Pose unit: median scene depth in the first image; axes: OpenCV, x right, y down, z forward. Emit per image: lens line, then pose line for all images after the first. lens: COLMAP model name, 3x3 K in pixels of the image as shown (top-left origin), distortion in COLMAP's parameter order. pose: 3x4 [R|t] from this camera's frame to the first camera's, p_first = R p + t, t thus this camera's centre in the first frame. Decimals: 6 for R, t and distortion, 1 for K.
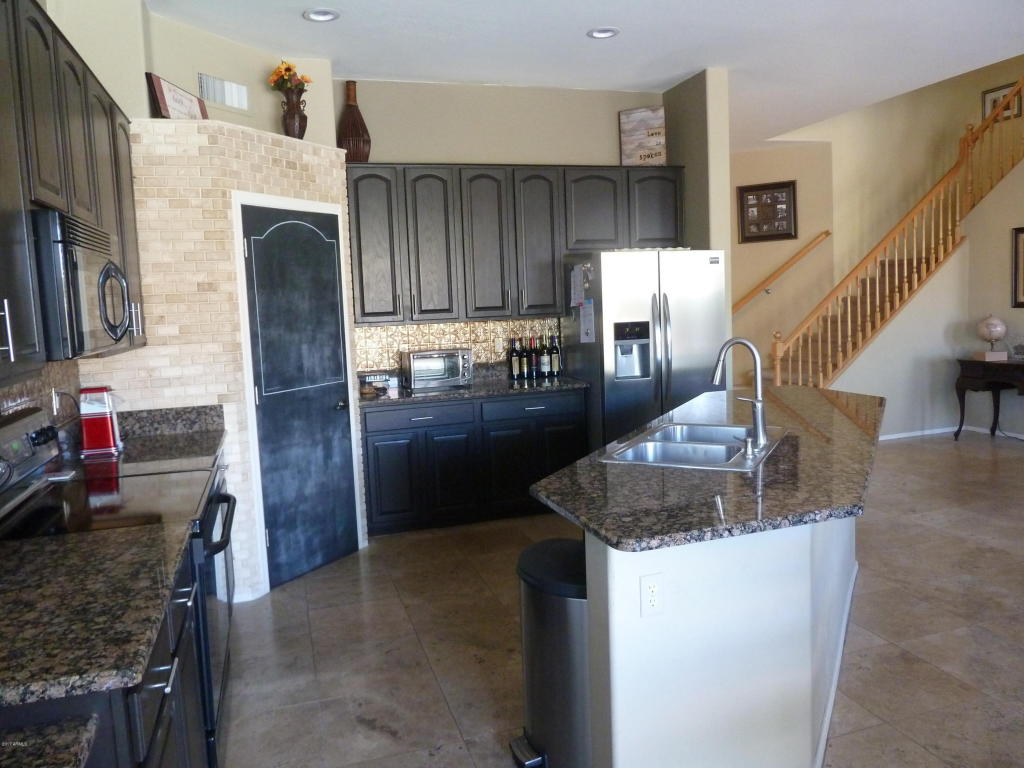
lens RADIAL K [[767.2, 0, 512.0], [0, 767.2, 384.0], [0, 0, 1]] dist [-0.042953, 0.000188]
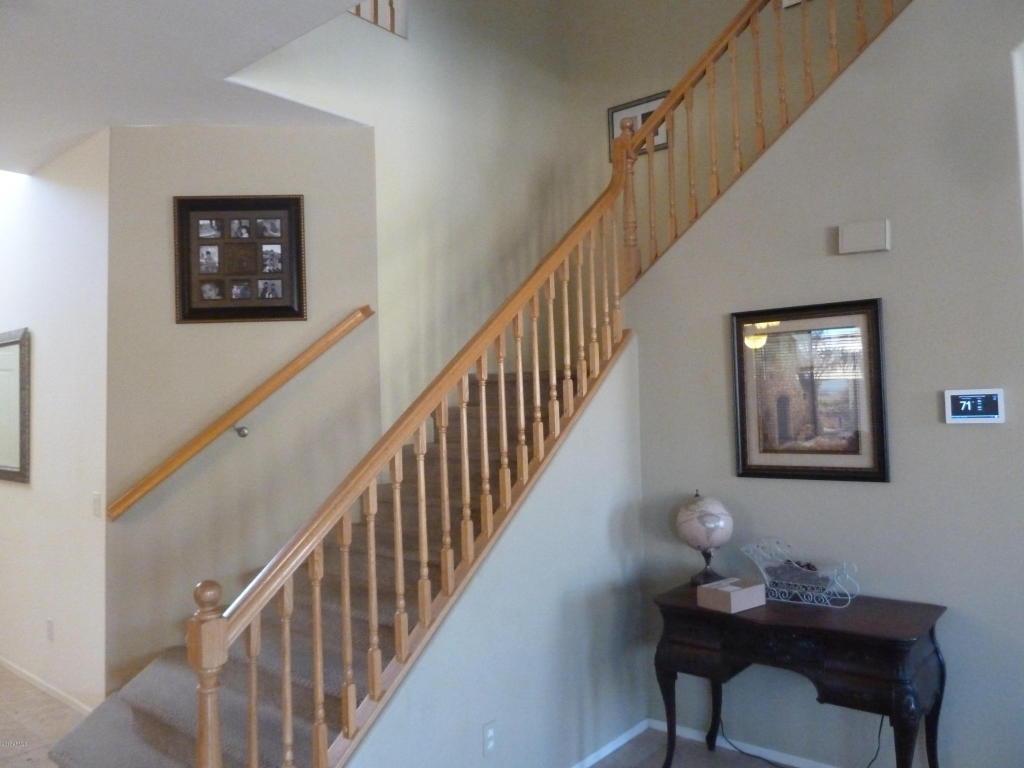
lens RADIAL K [[767.2, 0, 512.0], [0, 767.2, 384.0], [0, 0, 1]] dist [-0.042953, 0.000188]
pose [[0.840794, 0.044670, 0.539509, 0.236047], [0.042030, 0.988195, -0.147321, -0.079845], [-0.539721, 0.146543, 0.828991, 0.563338]]
